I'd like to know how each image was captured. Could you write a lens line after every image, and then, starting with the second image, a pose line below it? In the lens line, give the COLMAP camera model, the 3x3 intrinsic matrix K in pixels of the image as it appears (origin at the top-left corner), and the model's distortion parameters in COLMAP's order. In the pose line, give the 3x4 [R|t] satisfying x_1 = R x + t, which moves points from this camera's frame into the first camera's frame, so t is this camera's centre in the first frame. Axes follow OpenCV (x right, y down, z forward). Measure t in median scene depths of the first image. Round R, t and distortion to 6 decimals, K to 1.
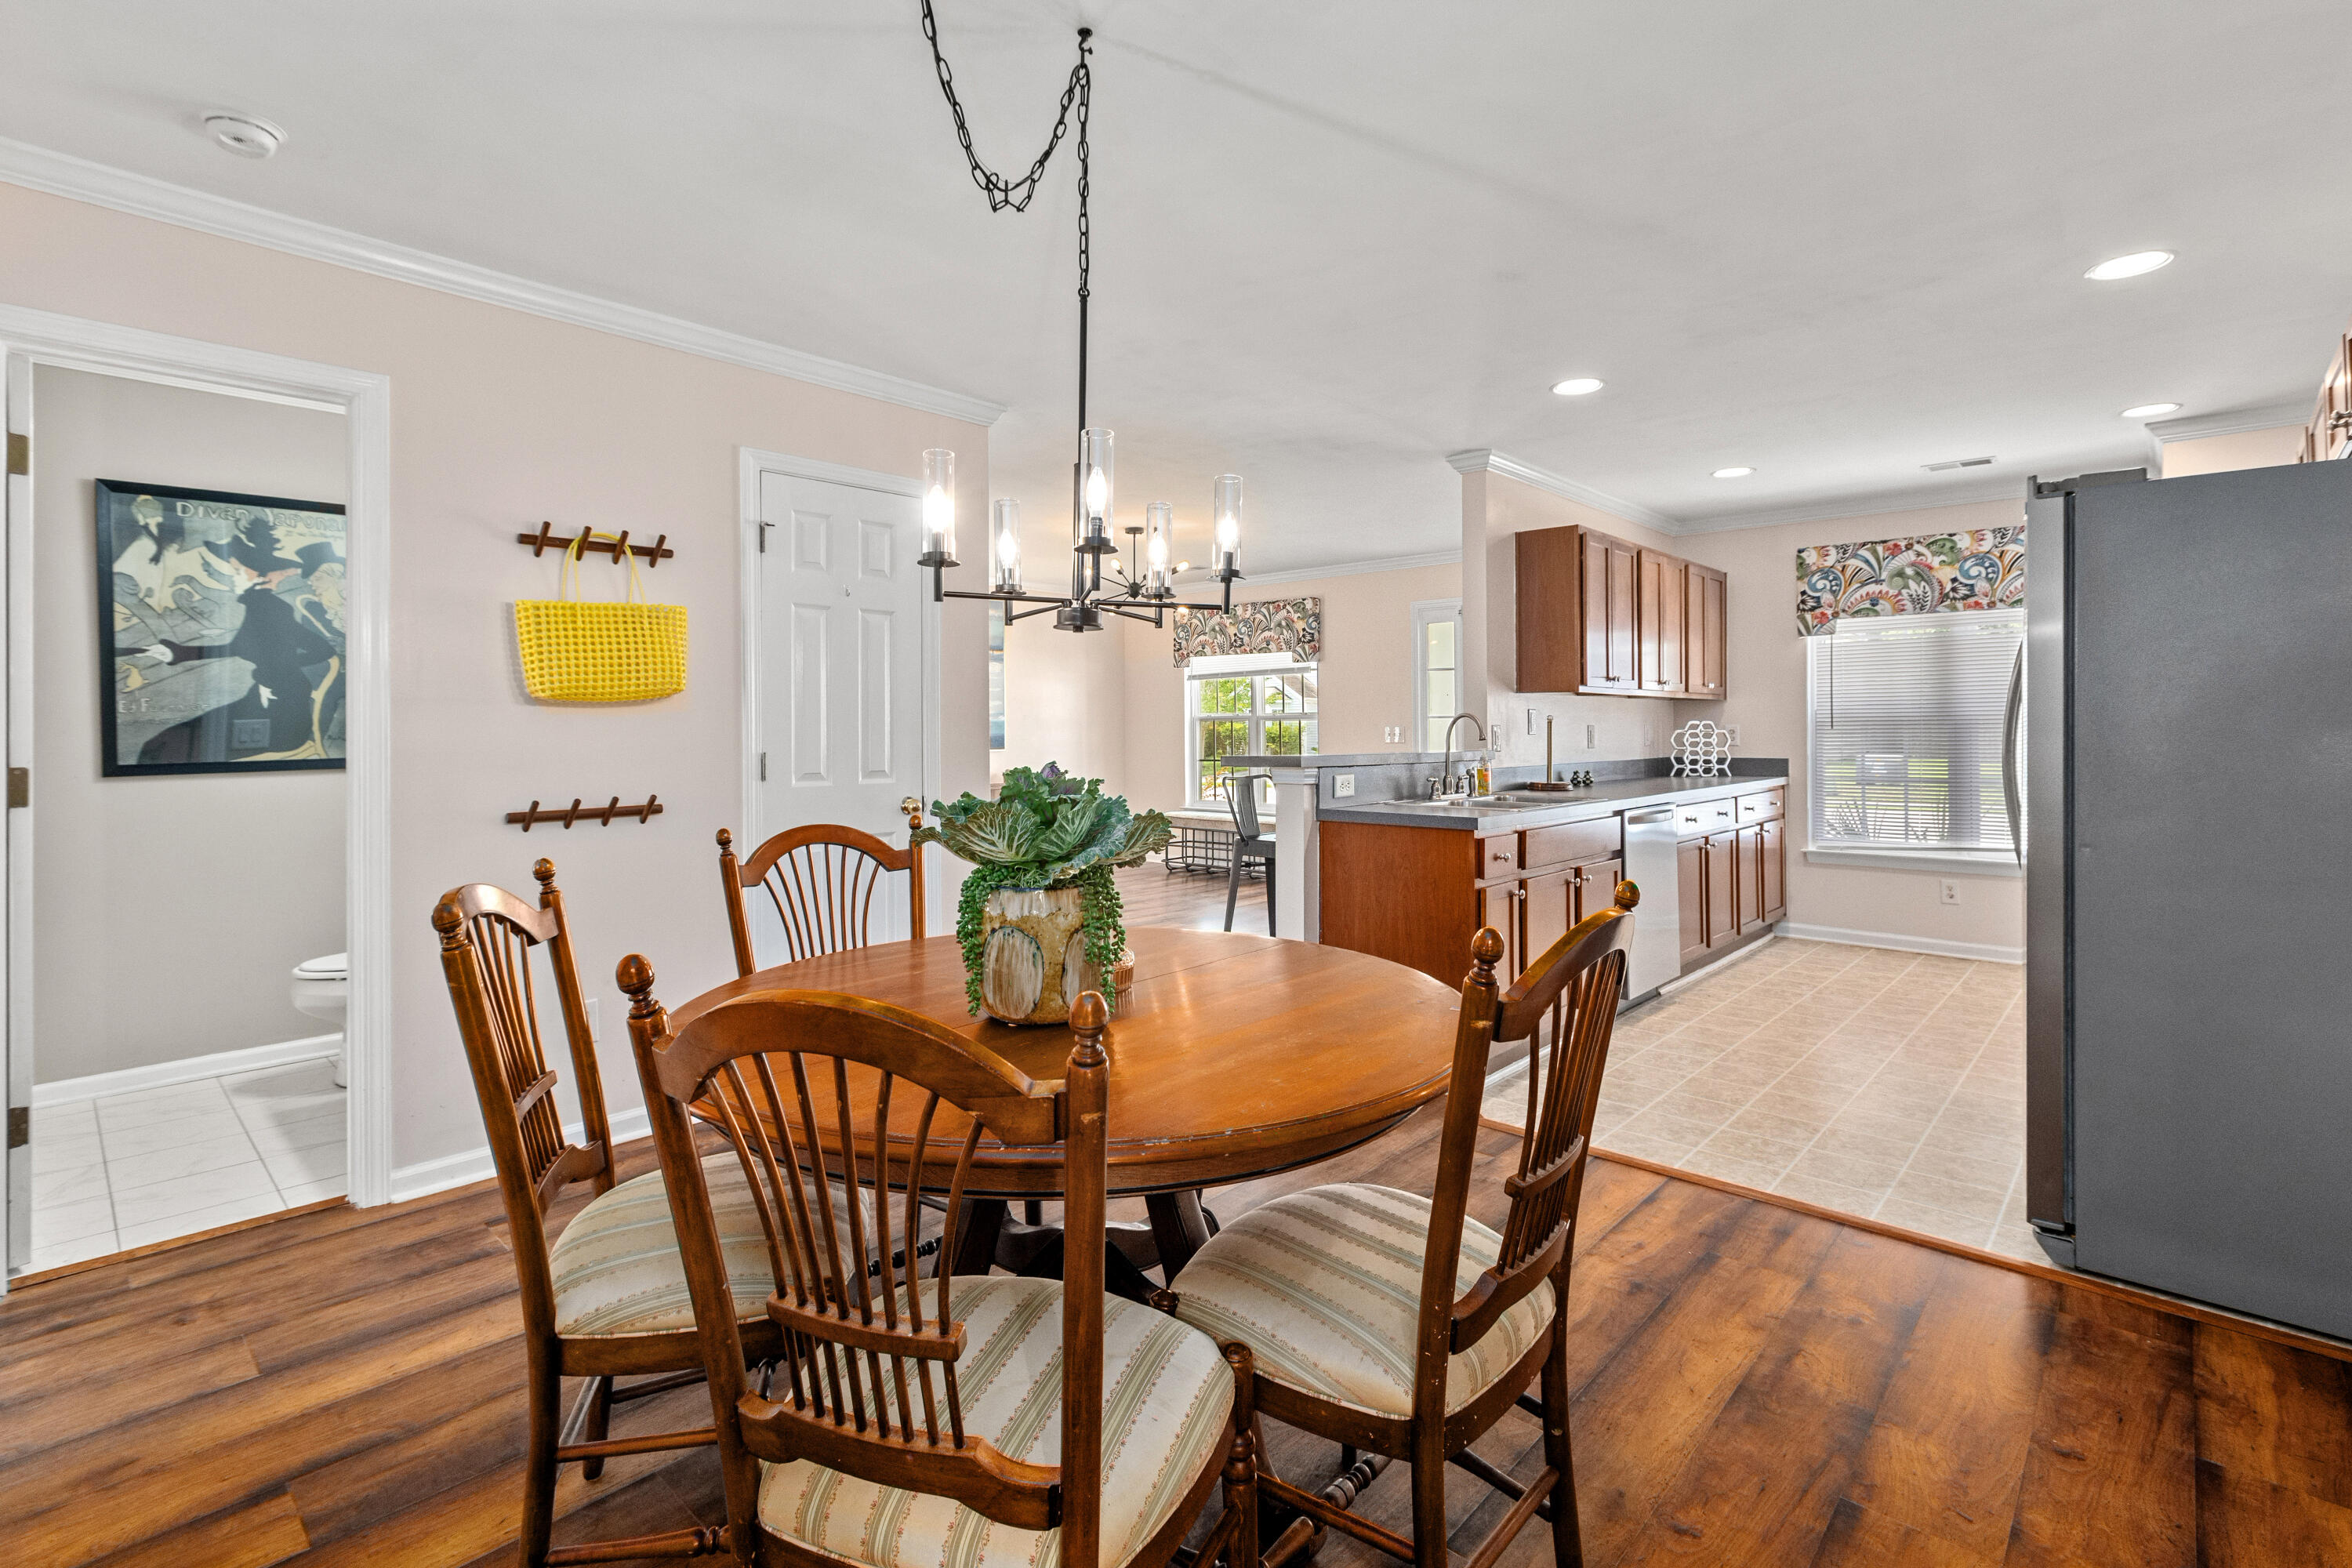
lens RADIAL K [[1080.2, 0, 1175.1], [0, 1080.2, 710.1], [0, 0, 1]] dist [0.001550, -0.001635]
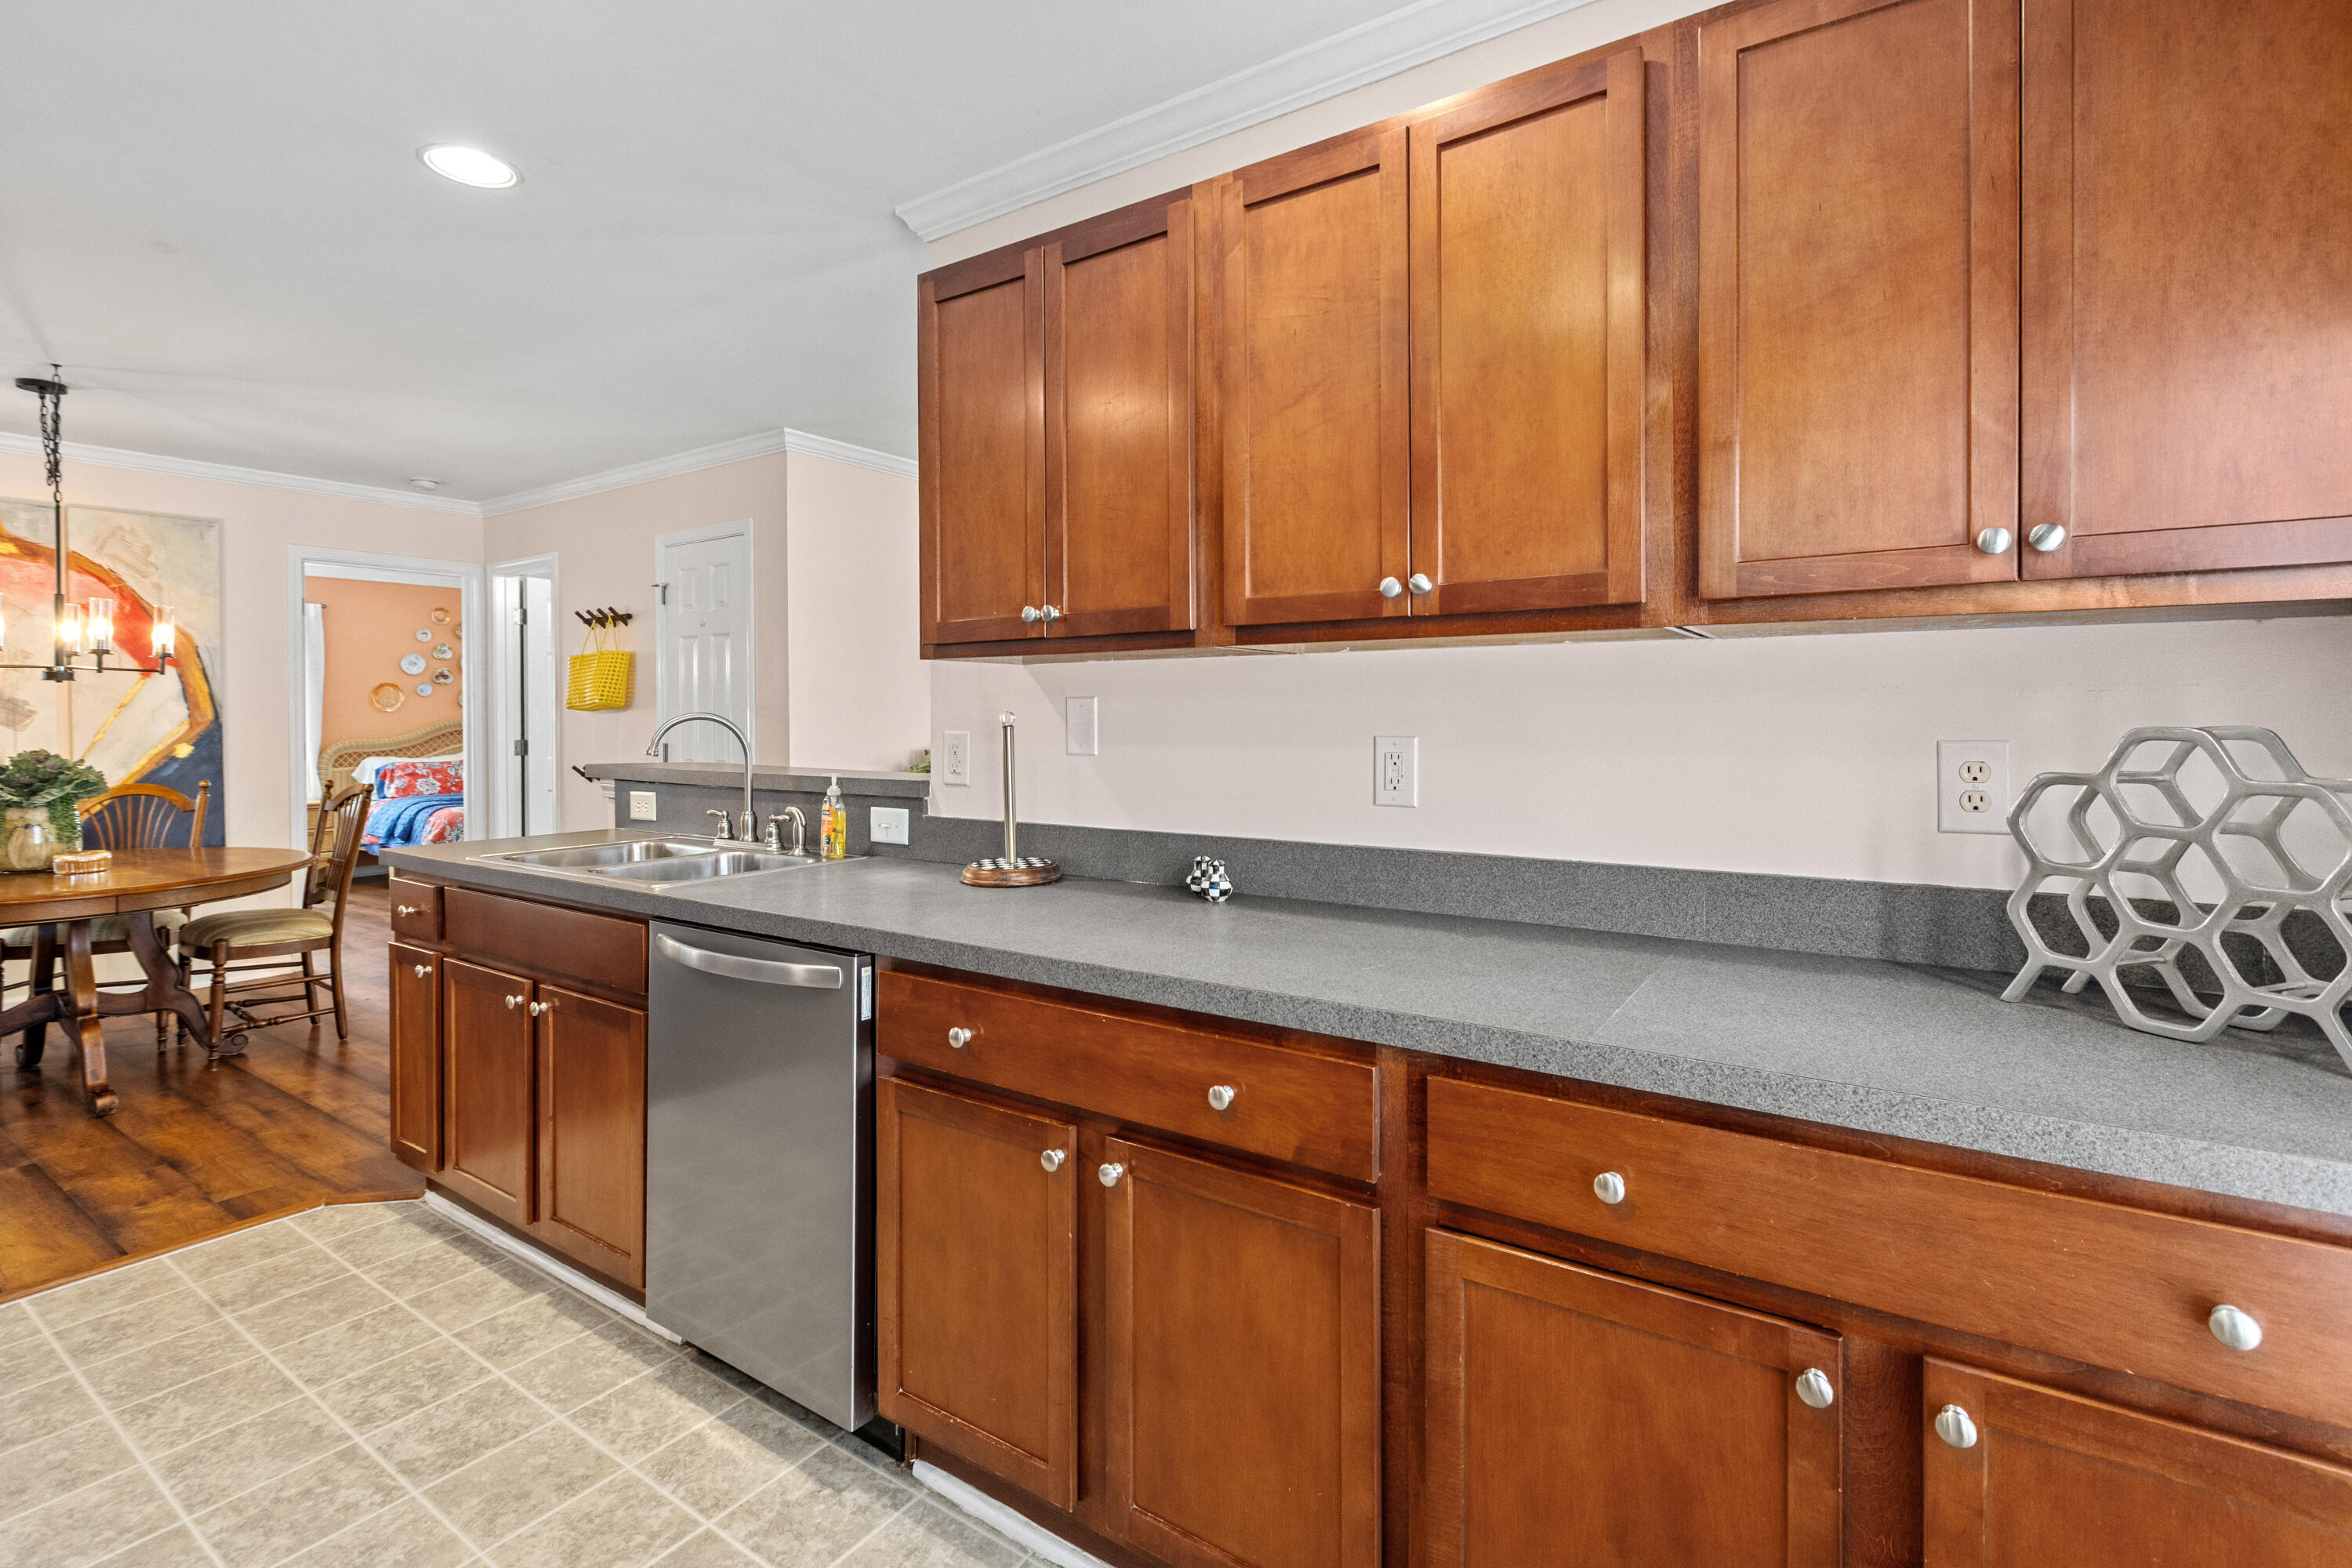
lens RADIAL K [[1080.2, 0, 1167.5], [0, 1080.2, 717.6], [0, 0, 1]] dist [0.001550, -0.001635]
pose [[0.154508, 0.005708, -0.987975, 0.703367], [0.021664, 0.999723, 0.009163, 0.003771], [0.987754, -0.022820, 0.154341, 0.883686]]
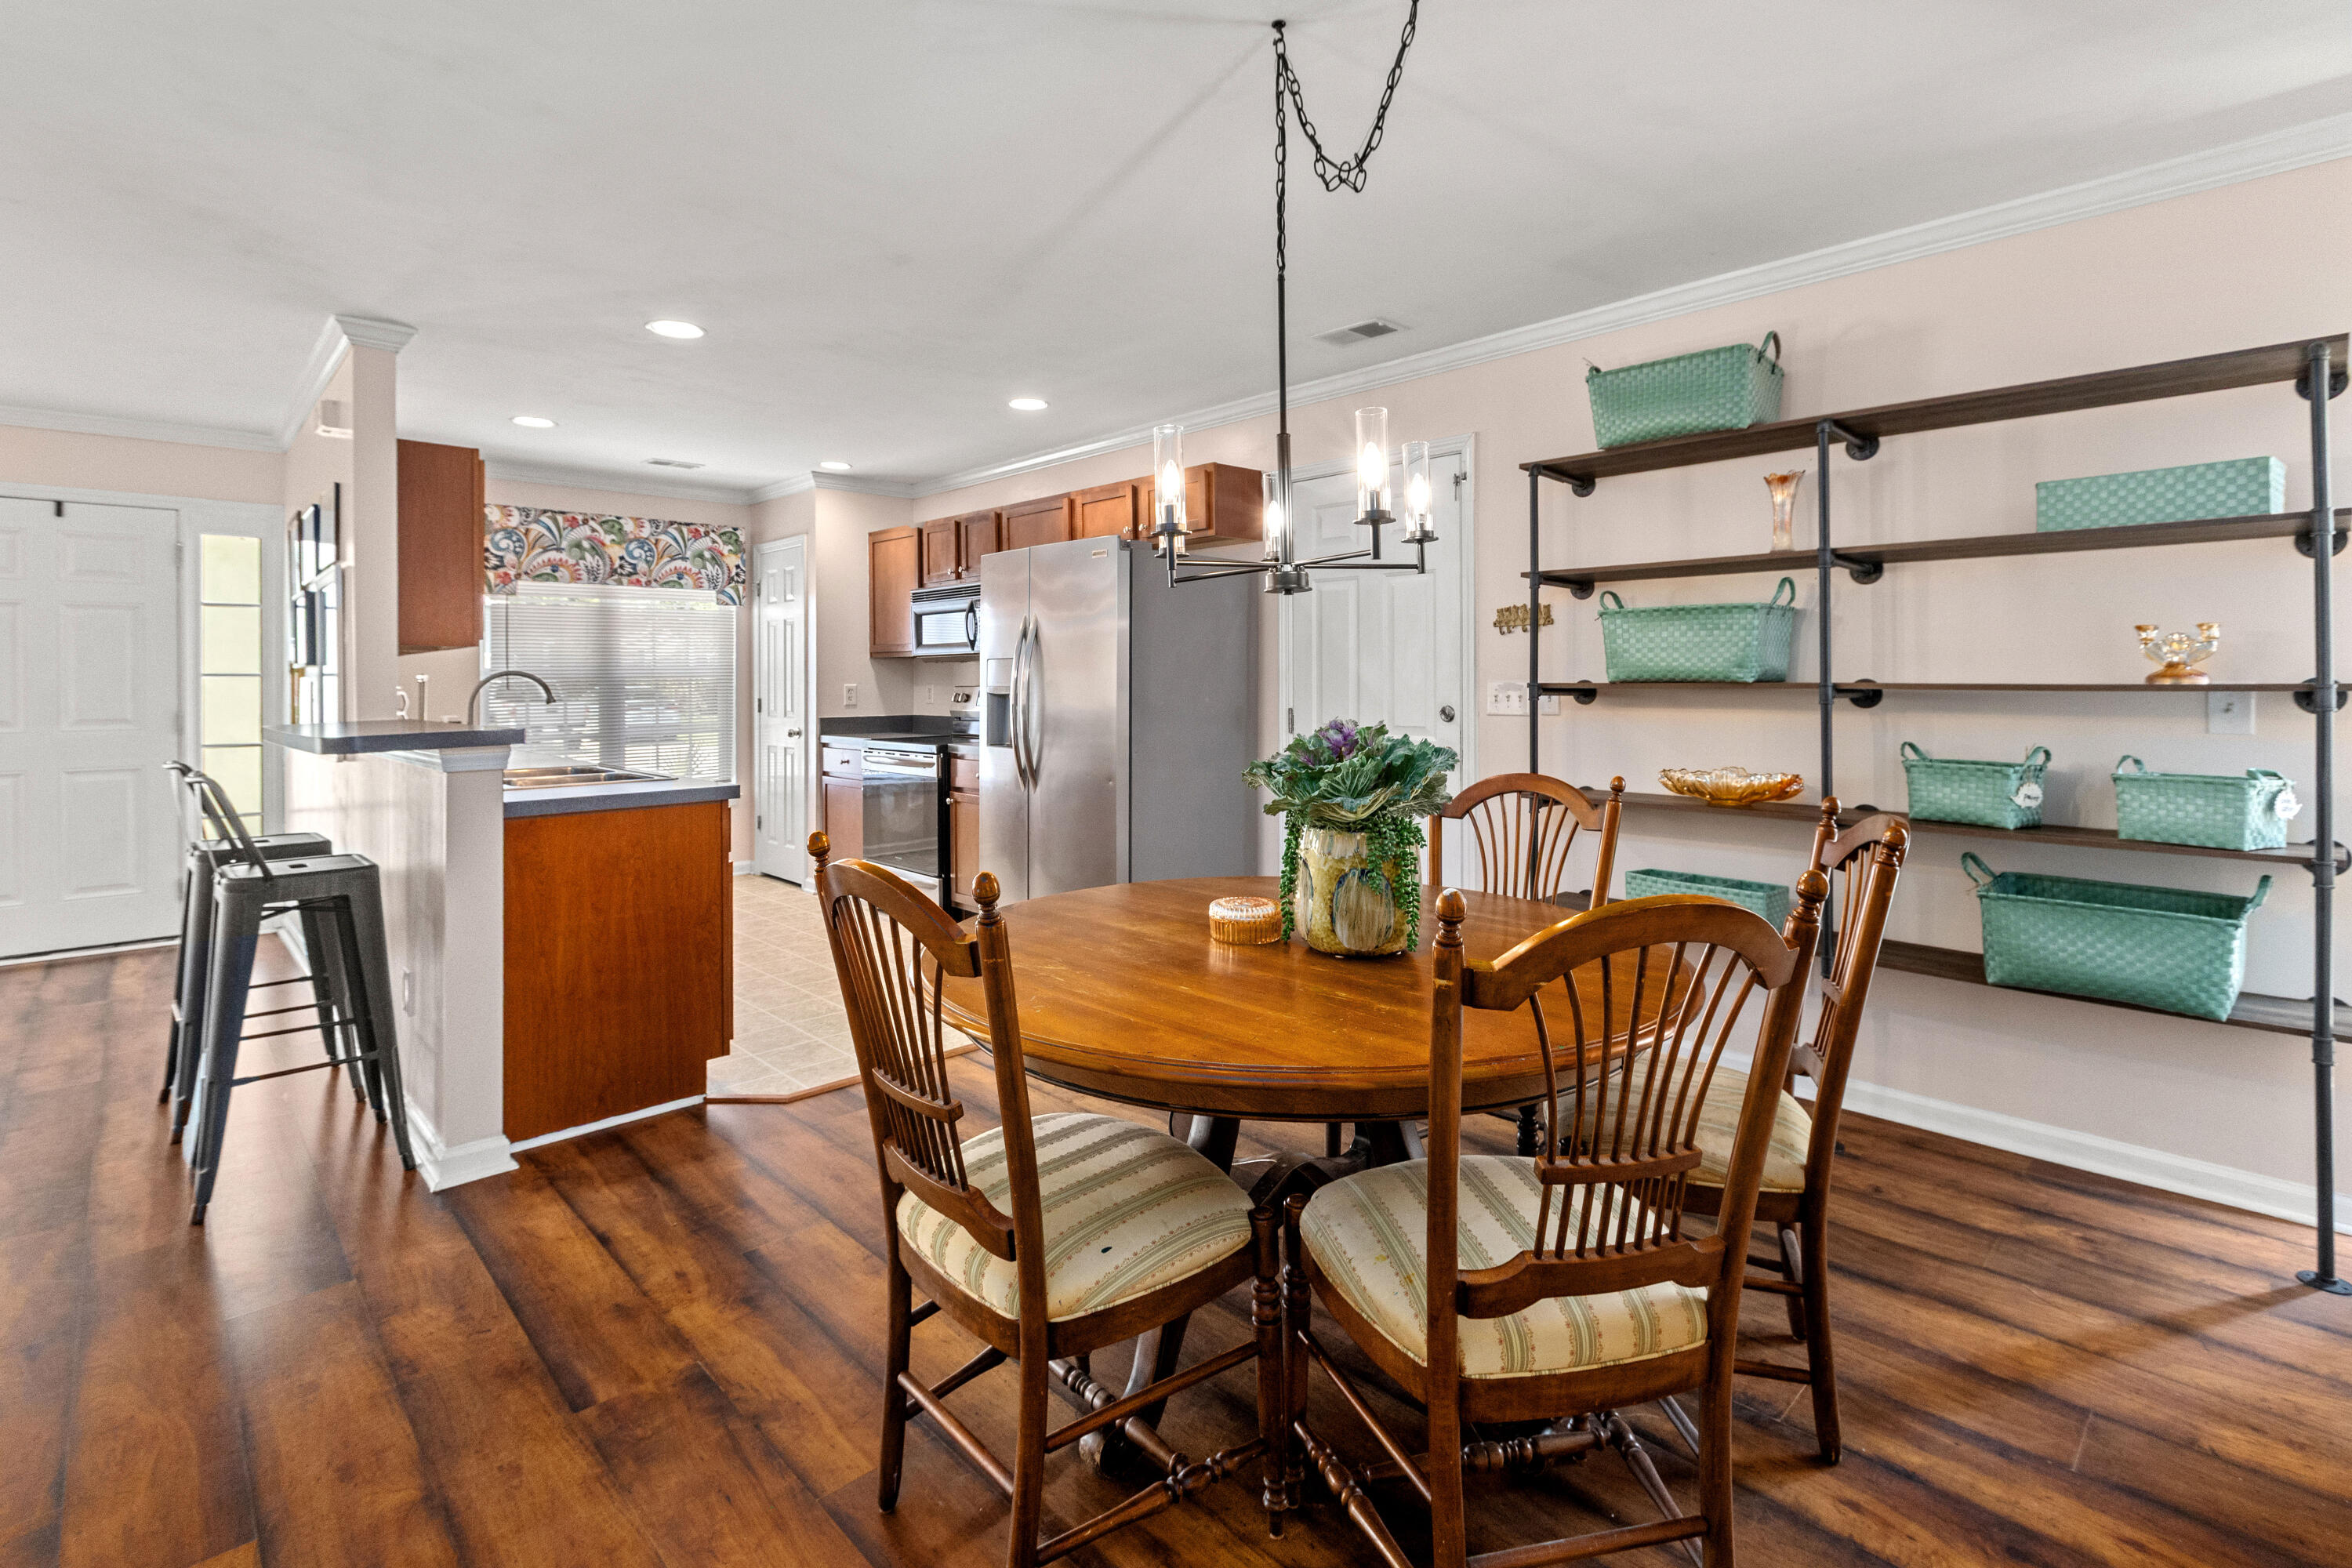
lens RADIAL K [[1080.2, 0, 1165.7], [0, 1080.2, 683.7], [0, 0, 1]] dist [0.001550, -0.001635]
pose [[0.057800, -0.001274, 0.998327, -0.381542], [-0.009689, 0.999951, 0.001837, 0.004736], [-0.998281, -0.009779, 0.057785, 0.355632]]
